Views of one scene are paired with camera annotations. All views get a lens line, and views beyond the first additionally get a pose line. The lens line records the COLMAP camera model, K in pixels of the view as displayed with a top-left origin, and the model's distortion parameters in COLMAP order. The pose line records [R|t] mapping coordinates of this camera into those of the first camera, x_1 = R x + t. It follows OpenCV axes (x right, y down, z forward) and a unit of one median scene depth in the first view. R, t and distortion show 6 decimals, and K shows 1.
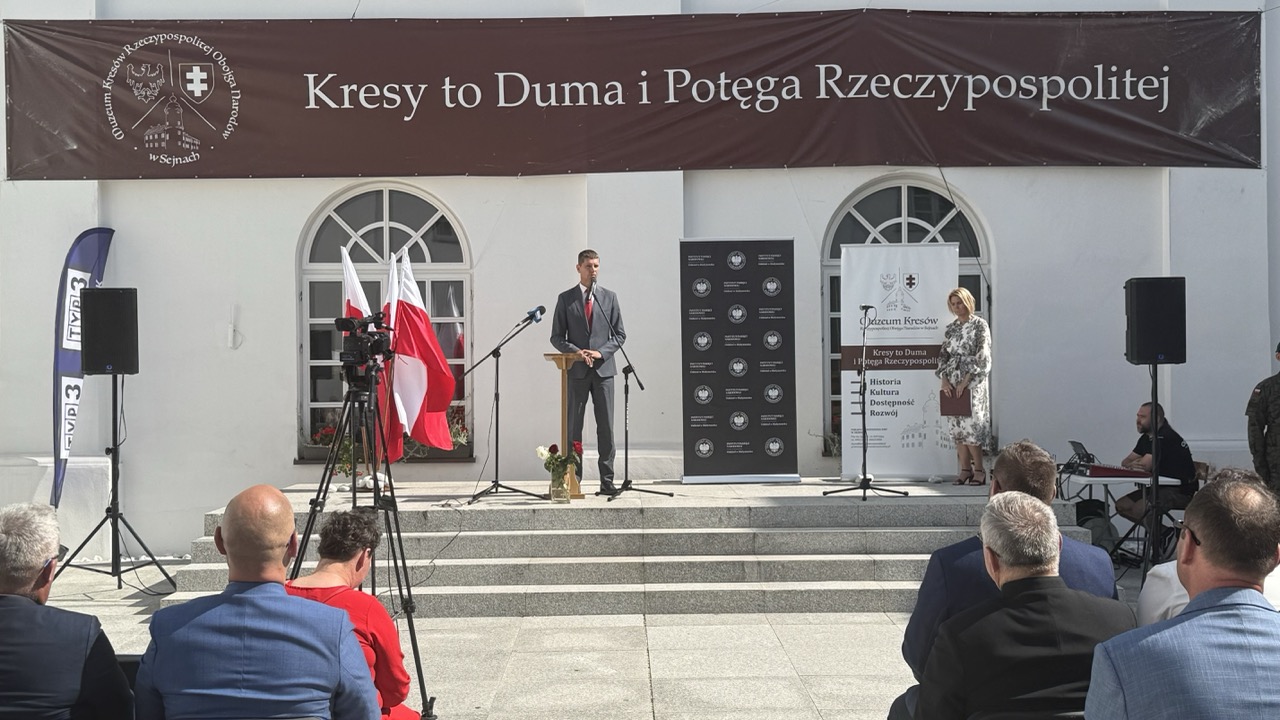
lens RADIAL K [[1584.0, 0, 583.5], [0, 1584.0, 362.6], [0, 0, 1]] dist [0.065099, 0.000000]
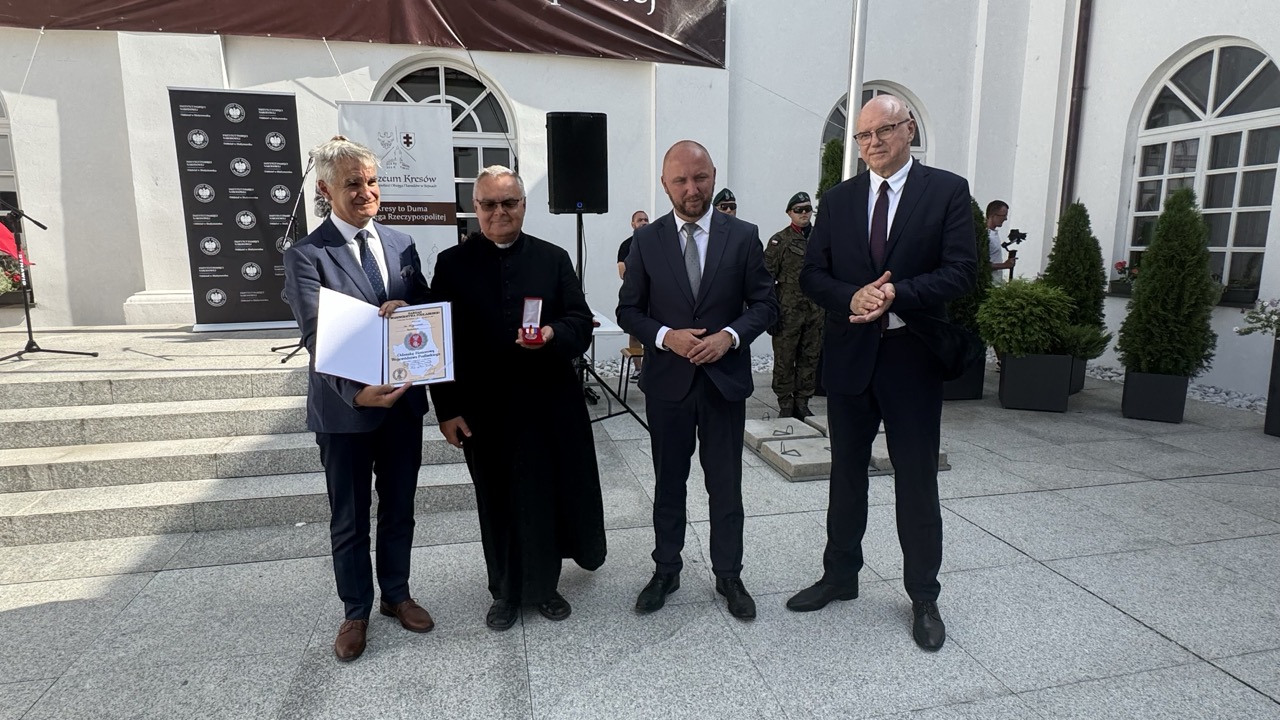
lens RADIAL K [[723.6, 0, 632.1], [0, 723.6, 368.7], [0, 0, 1]] dist [0.007432, -0.004760]
pose [[0.974335, -0.029317, 0.223184, 0.235392], [-0.012072, 0.983251, 0.181859, 0.009397], [-0.224777, -0.179886, 0.957662, 0.463120]]
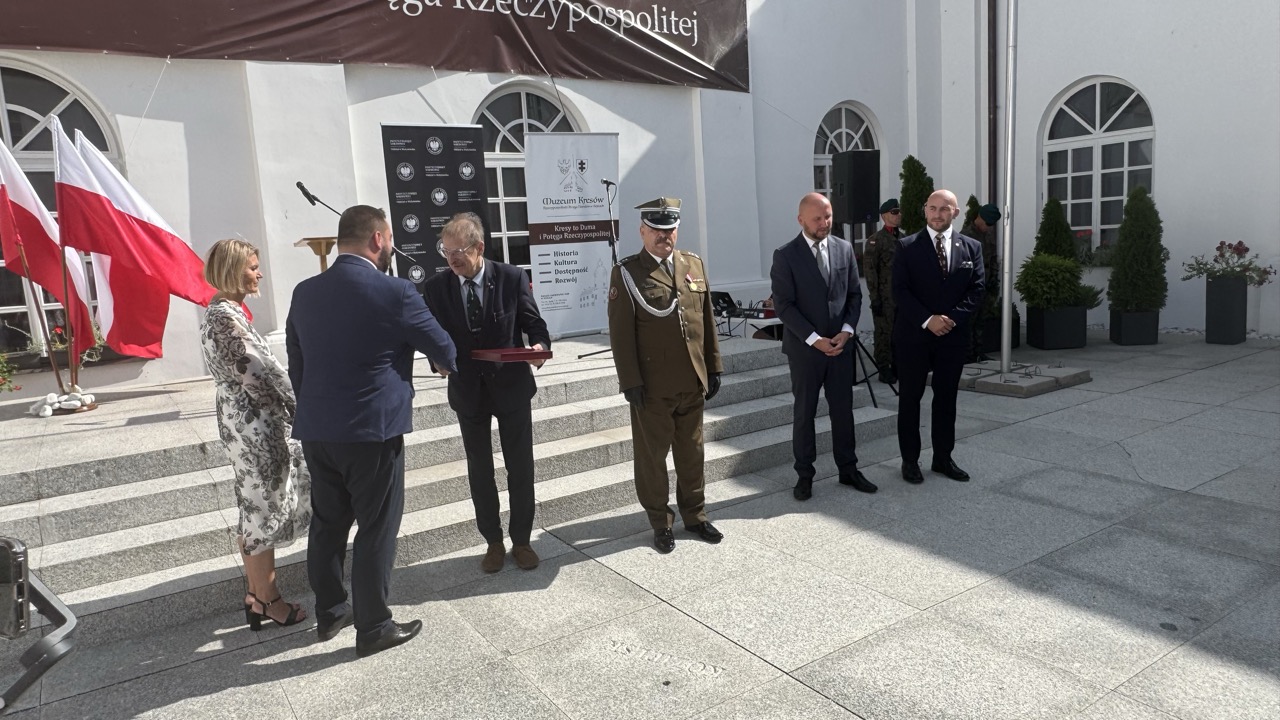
lens RADIAL K [[850.3, 0, 633.7], [0, 850.3, 363.3], [0, 0, 1]] dist [0.000950, 0.002334]
pose [[0.829847, -0.120547, 0.544814, -0.120386], [0.046544, 0.987937, 0.147699, 0.001838], [-0.556046, -0.097209, 0.825447, 0.437855]]
